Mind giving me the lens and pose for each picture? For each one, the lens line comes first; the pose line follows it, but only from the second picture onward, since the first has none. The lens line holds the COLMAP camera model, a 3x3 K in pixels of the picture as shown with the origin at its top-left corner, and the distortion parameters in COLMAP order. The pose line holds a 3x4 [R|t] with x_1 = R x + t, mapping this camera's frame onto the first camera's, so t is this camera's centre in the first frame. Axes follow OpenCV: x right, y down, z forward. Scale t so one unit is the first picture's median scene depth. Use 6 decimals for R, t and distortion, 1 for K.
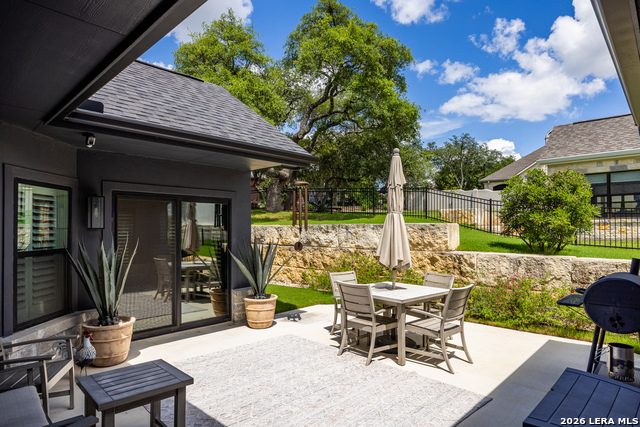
lens RADIAL K [[374.8, 0, 320.7], [0, 374.8, 217.7], [0, 0, 1]] dist [-0.008737, 0.001049]
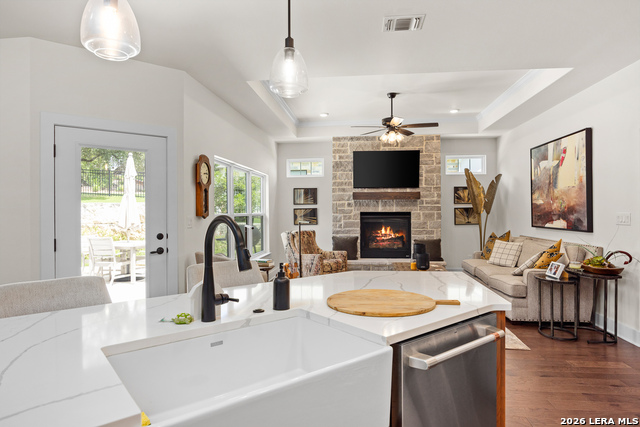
lens RADIAL K [[384.3, 0, 322.3], [0, 384.3, 209.9], [0, 0, 1]] dist [-0.015535, -0.004624]
pose [[0.792053, 0.000497, 0.610452, -0.081200], [-0.014211, 0.999744, 0.017624, 0.009351], [-0.610287, -0.022634, 0.791857, -0.443387]]
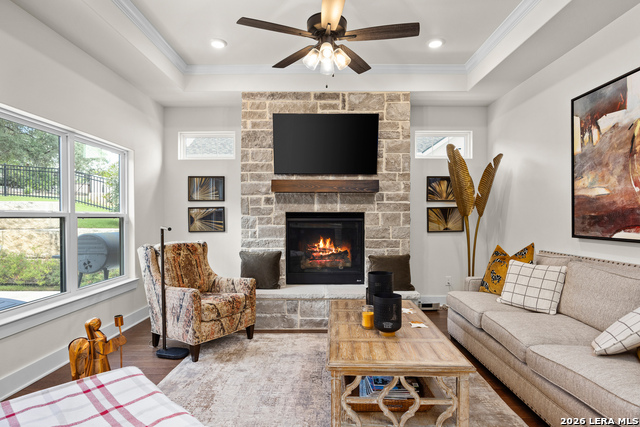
lens RADIAL K [[352.4, 0, 323.4], [0, 352.4, 220.9], [0, 0, 1]] dist [-0.006351, 0.003091]
pose [[0.722486, -0.004780, 0.691369, 0.211178], [-0.020397, 0.999393, 0.028225, 0.025435], [-0.691085, -0.034494, 0.721950, -0.206956]]
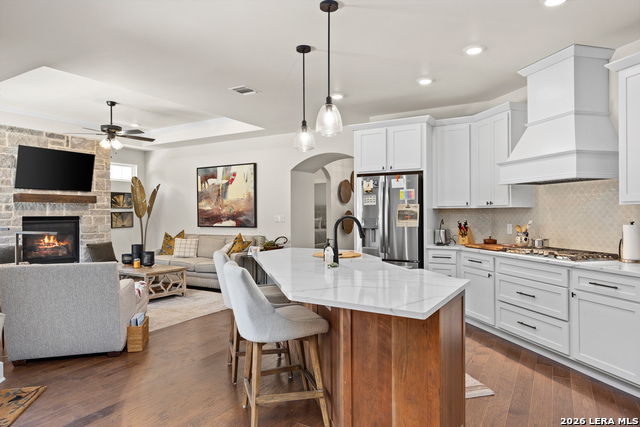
lens RADIAL K [[407.2, 0, 319.9], [0, 407.2, 211.5], [0, 0, 1]] dist [0.001863, 0.004055]
pose [[-0.228846, 0.007155, 0.973436, -0.385163], [-0.020111, 0.999725, -0.012076, 0.016549], [-0.973255, -0.022341, -0.228639, -0.184035]]
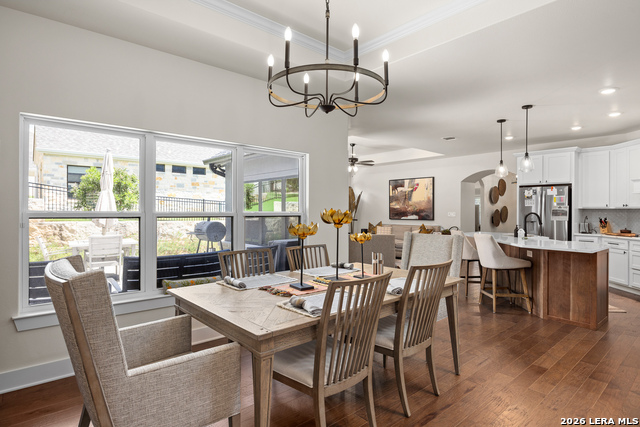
lens RADIAL K [[352.4, 0, 318.6], [0, 352.4, 208.9], [0, 0, 1]] dist [-0.006351, 0.003091]
pose [[0.095396, 0.007173, 0.995414, -0.666736], [-0.031664, 0.999490, -0.004167, 0.023343], [-0.994936, -0.031121, 0.095575, 0.015364]]
